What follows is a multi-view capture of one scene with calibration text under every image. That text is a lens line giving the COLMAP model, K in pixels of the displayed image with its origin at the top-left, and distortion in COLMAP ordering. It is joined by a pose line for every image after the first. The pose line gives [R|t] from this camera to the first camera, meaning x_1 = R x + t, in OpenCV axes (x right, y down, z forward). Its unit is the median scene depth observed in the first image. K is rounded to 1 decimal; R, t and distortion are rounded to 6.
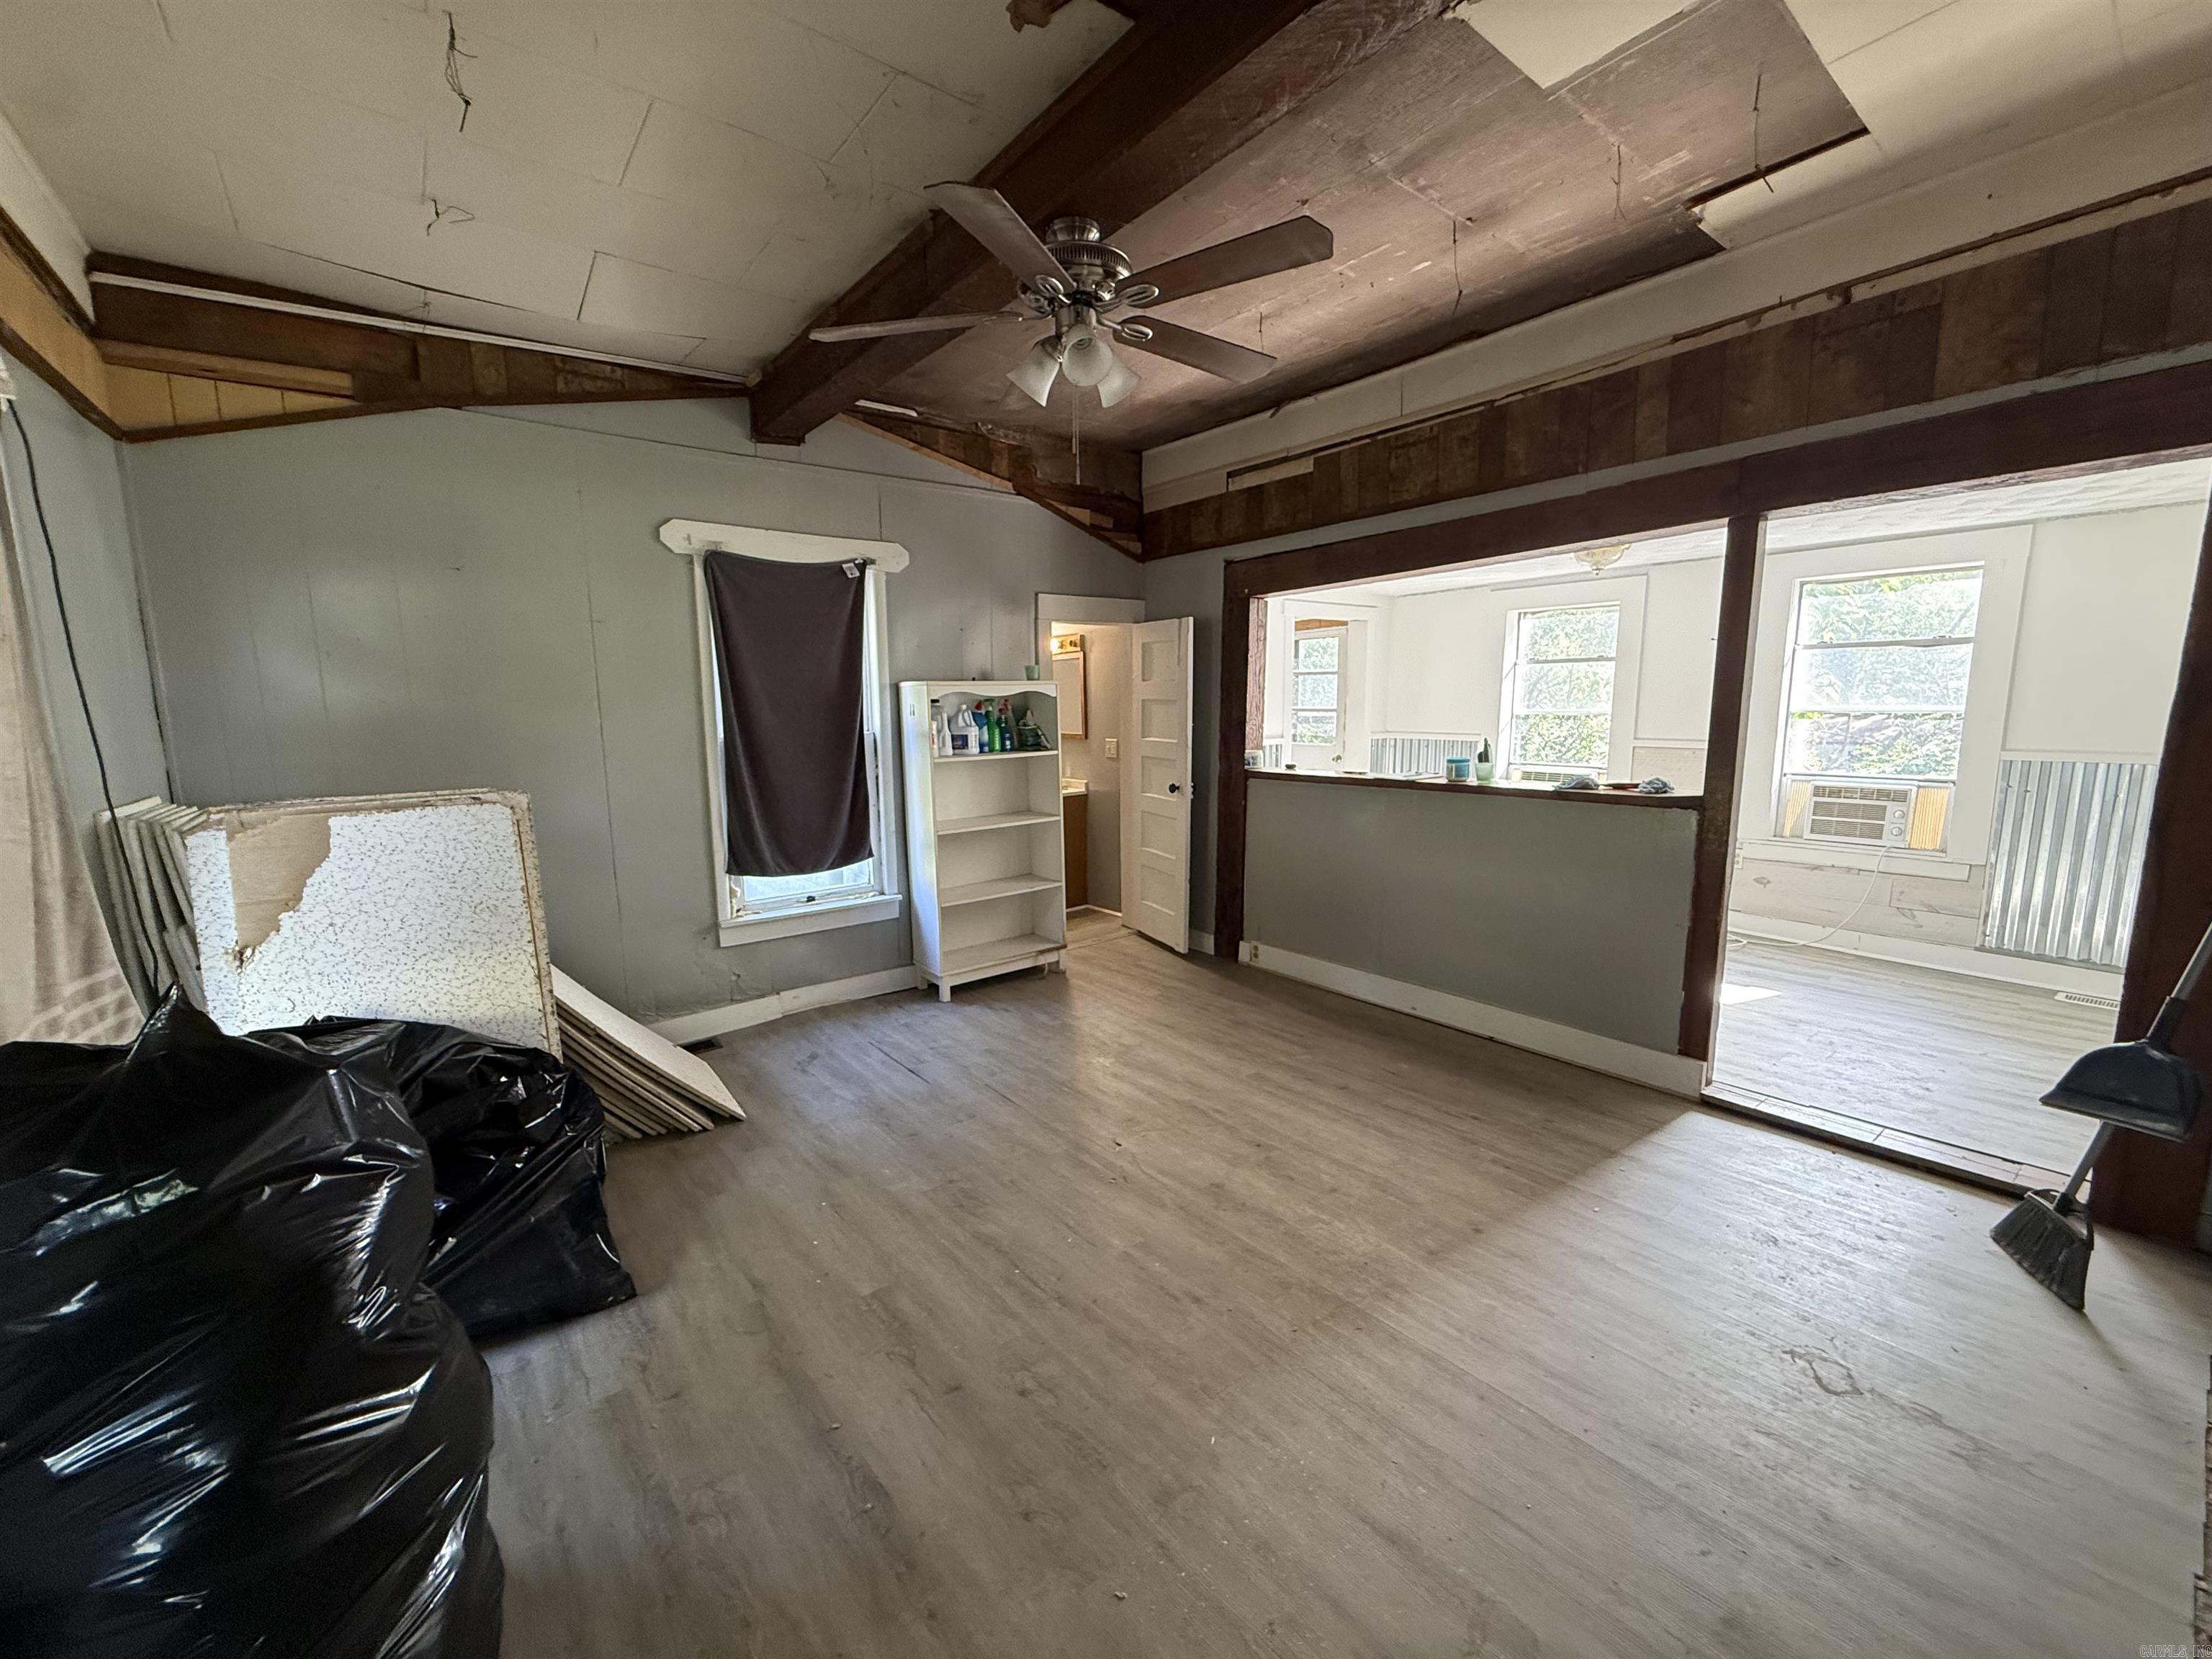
lens RADIAL K [[880.9, 0, 1097.3], [0, 880.9, 833.4], [0, 0, 1]] dist [-0.001527, 0.000500]
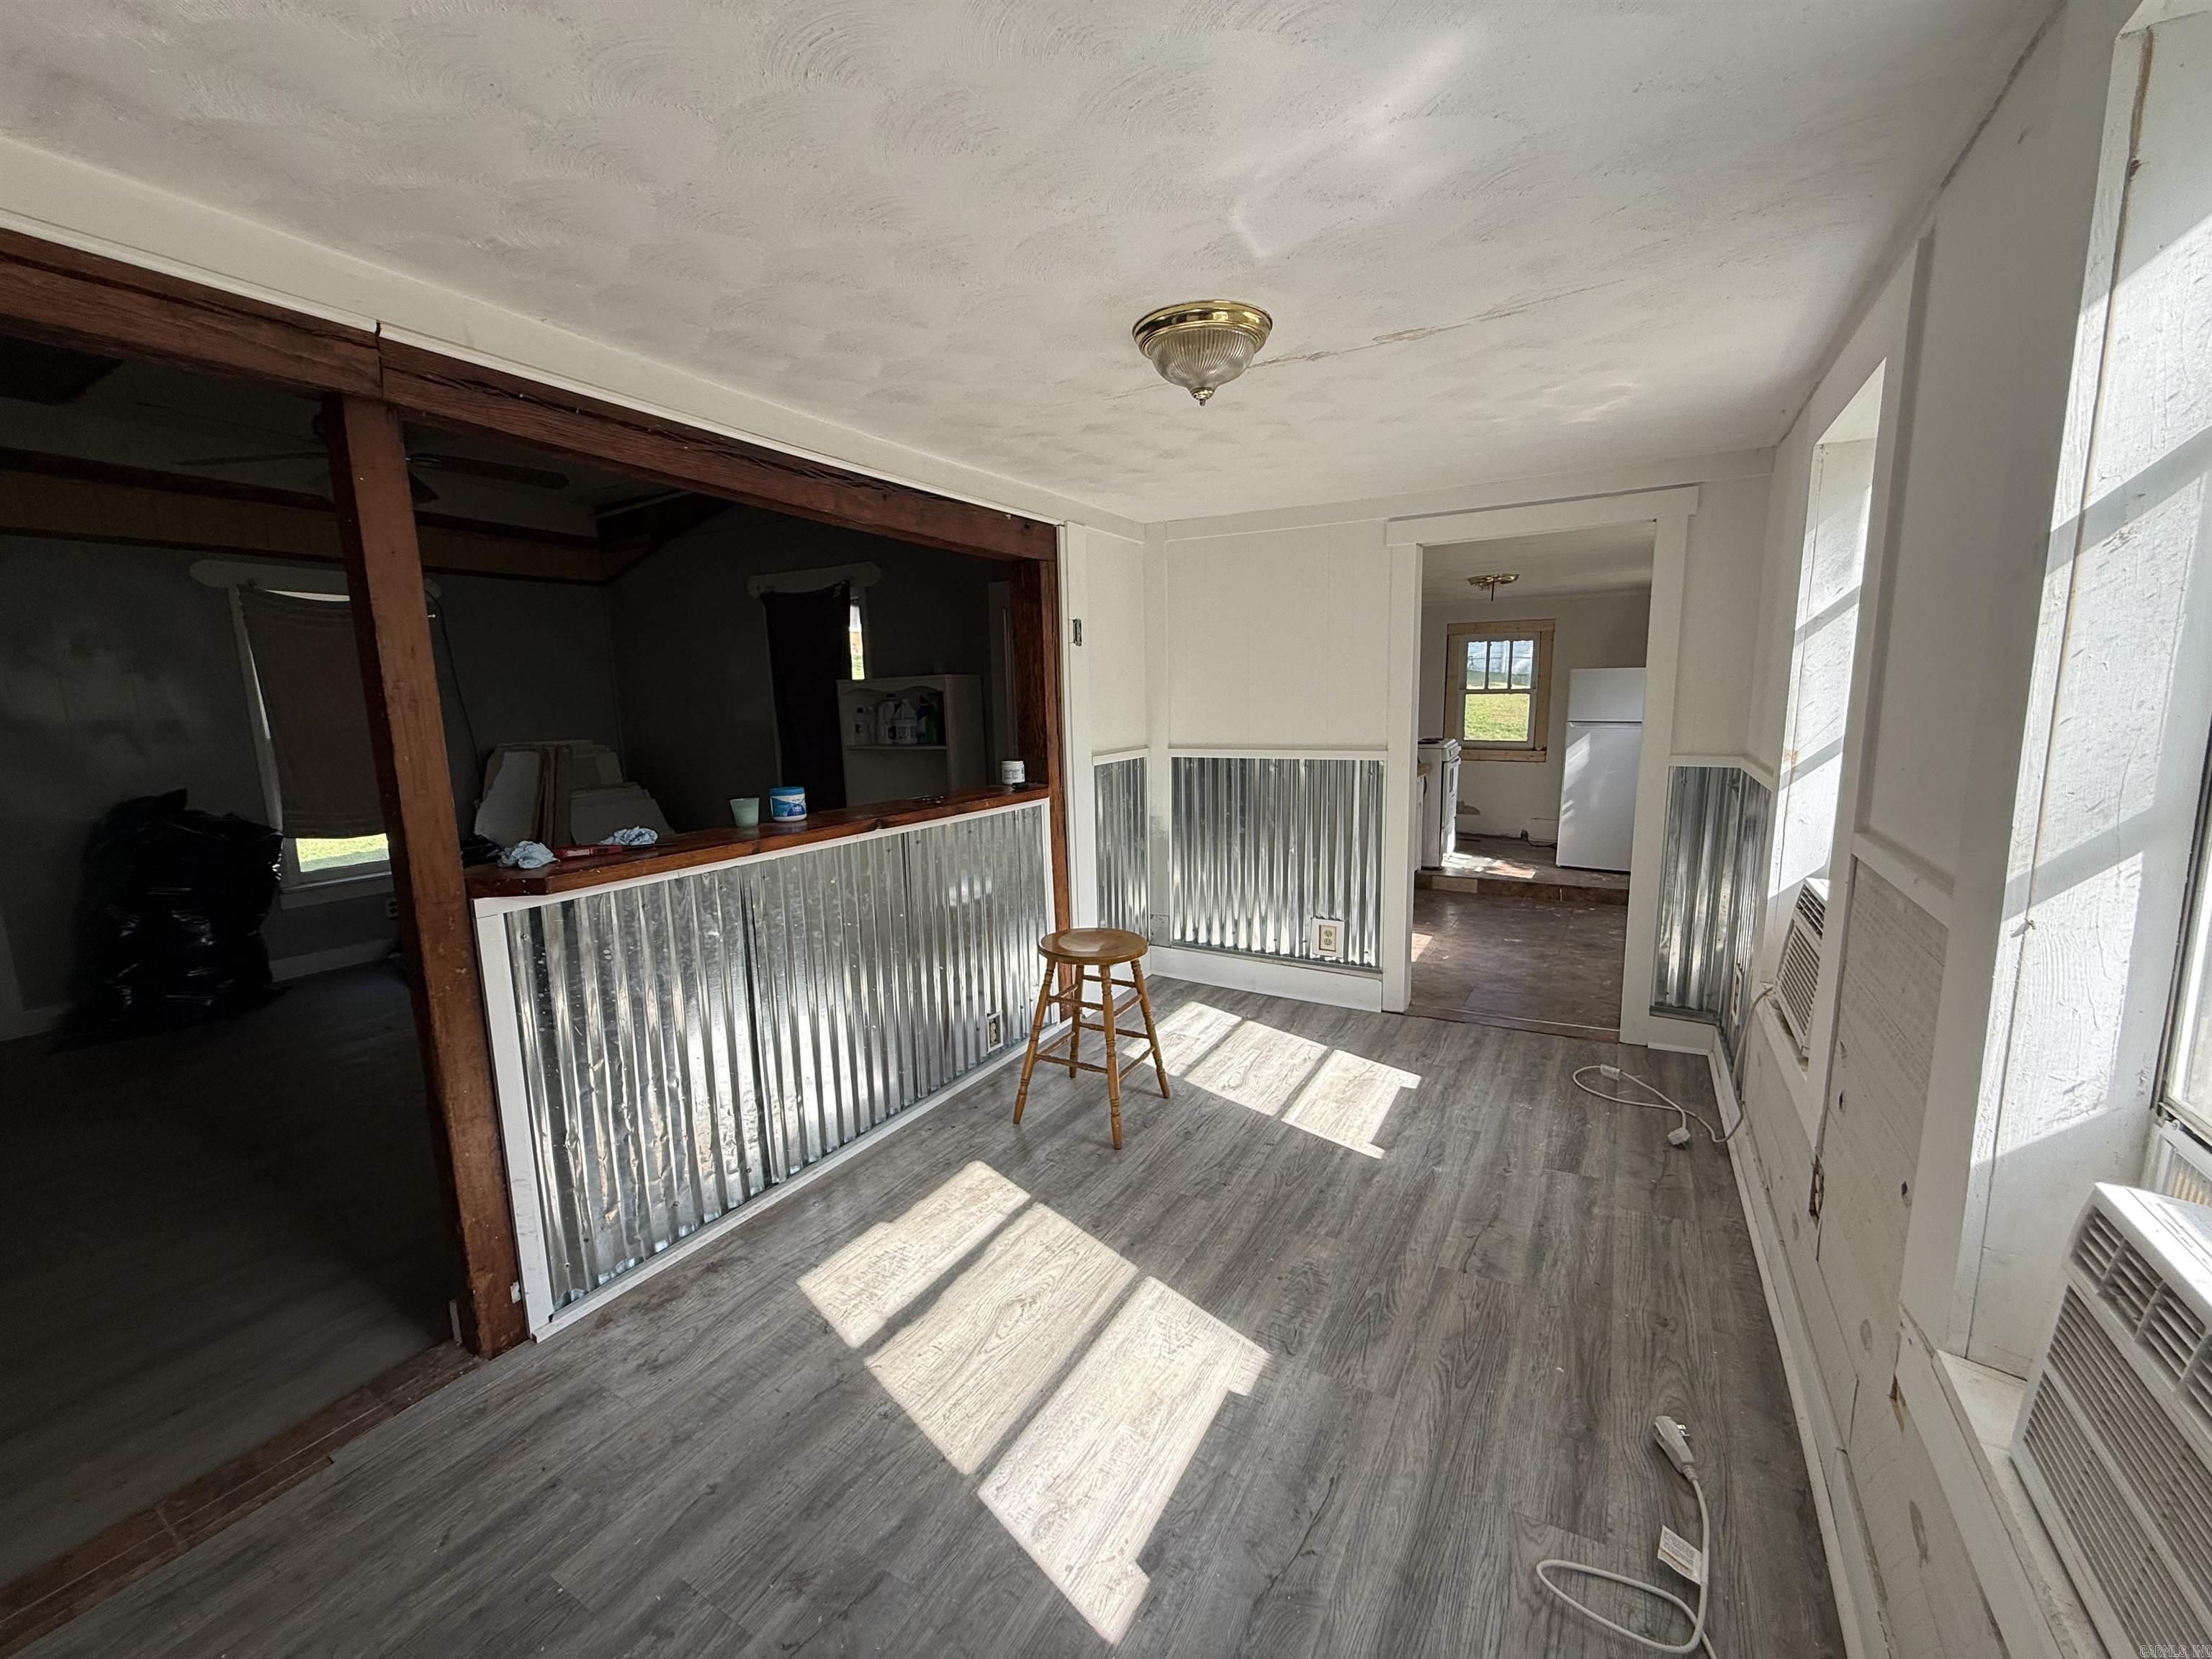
lens RADIAL K [[880.9, 0, 1098.7], [0, 880.9, 820.5], [0, 0, 1]] dist [-0.001527, 0.000500]
pose [[0.372038, 0.138271, -0.917861, 1.083095], [-0.120608, 0.987661, 0.099899, -0.152500], [0.920348, 0.073535, 0.384124, 0.919009]]
